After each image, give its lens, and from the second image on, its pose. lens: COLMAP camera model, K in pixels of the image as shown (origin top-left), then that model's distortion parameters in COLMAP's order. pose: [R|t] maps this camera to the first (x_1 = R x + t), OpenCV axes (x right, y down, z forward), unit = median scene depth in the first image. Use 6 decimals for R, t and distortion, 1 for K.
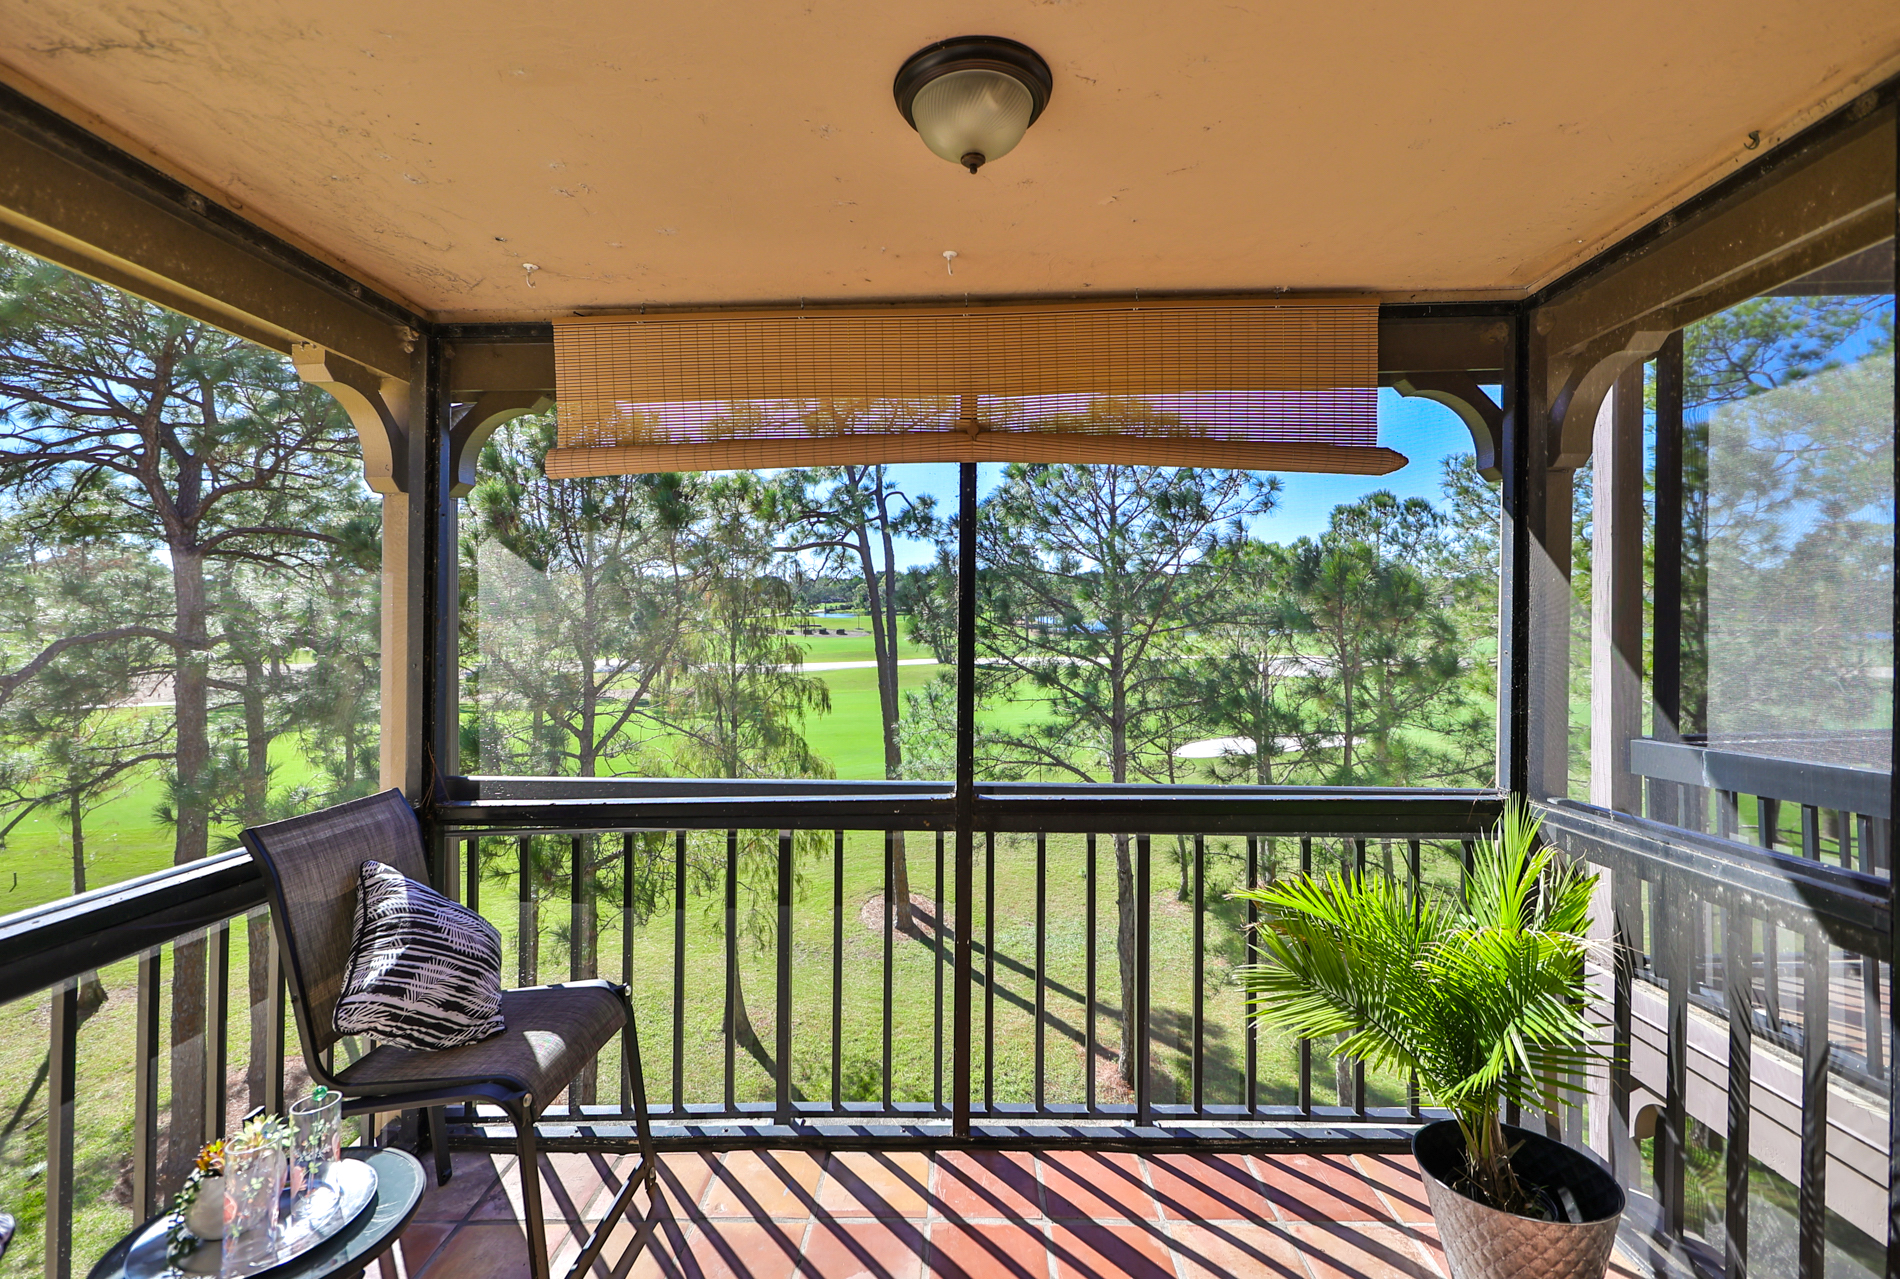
lens RADIAL K [[787.0, 0, 942.7], [0, 787.0, 672.5], [0, 0, 1]] dist [-0.000901, -0.000129]
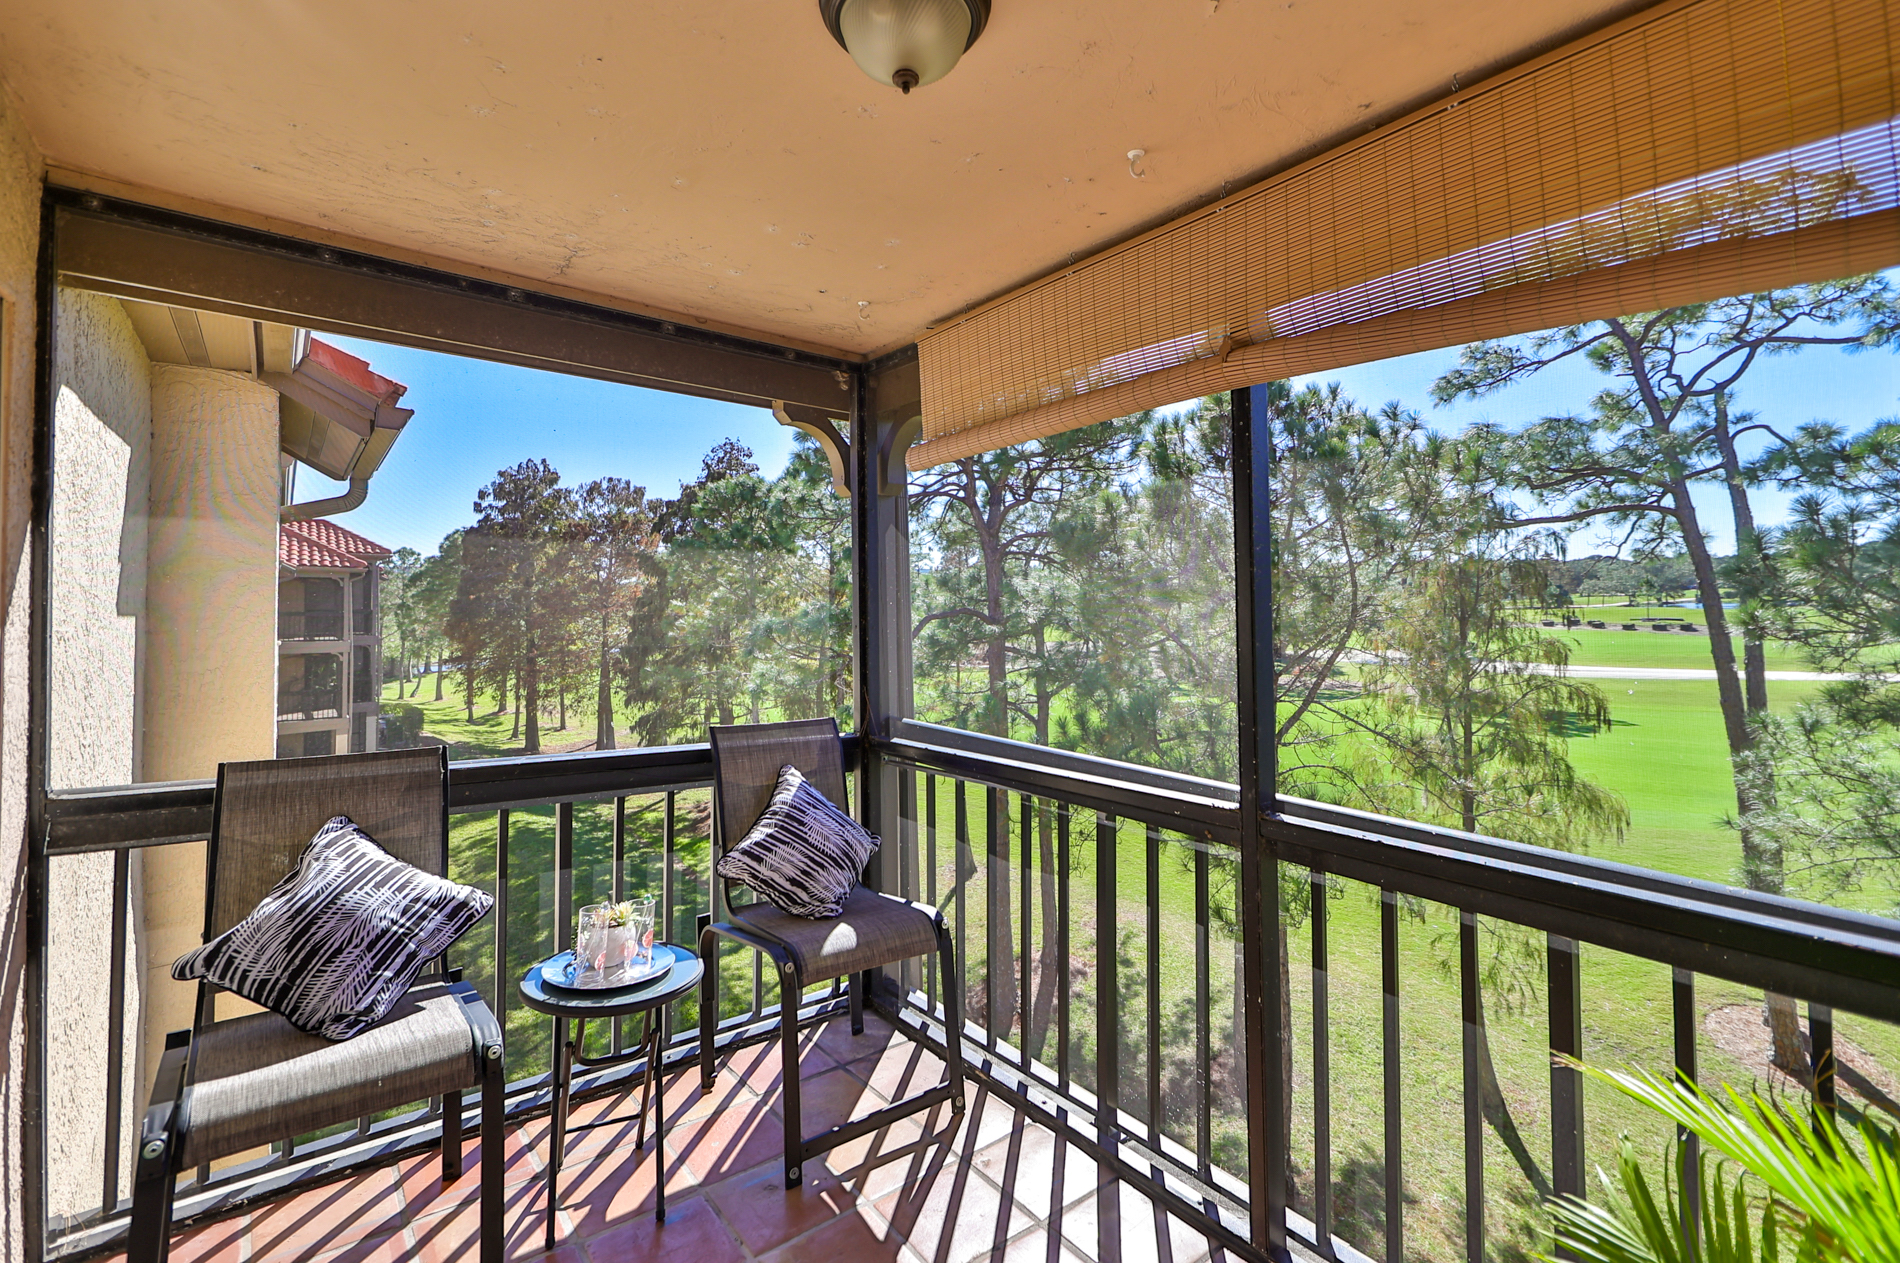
lens RADIAL K [[803.5, 0, 949.6], [0, 803.5, 638.6], [0, 0, 1]] dist [0.002117, 0.000247]
pose [[0.657334, 0.036484, -0.752715, 0.413749], [-0.057330, 0.998354, -0.001675, 0.003655], [0.751415, 0.044255, 0.658344, 0.225543]]
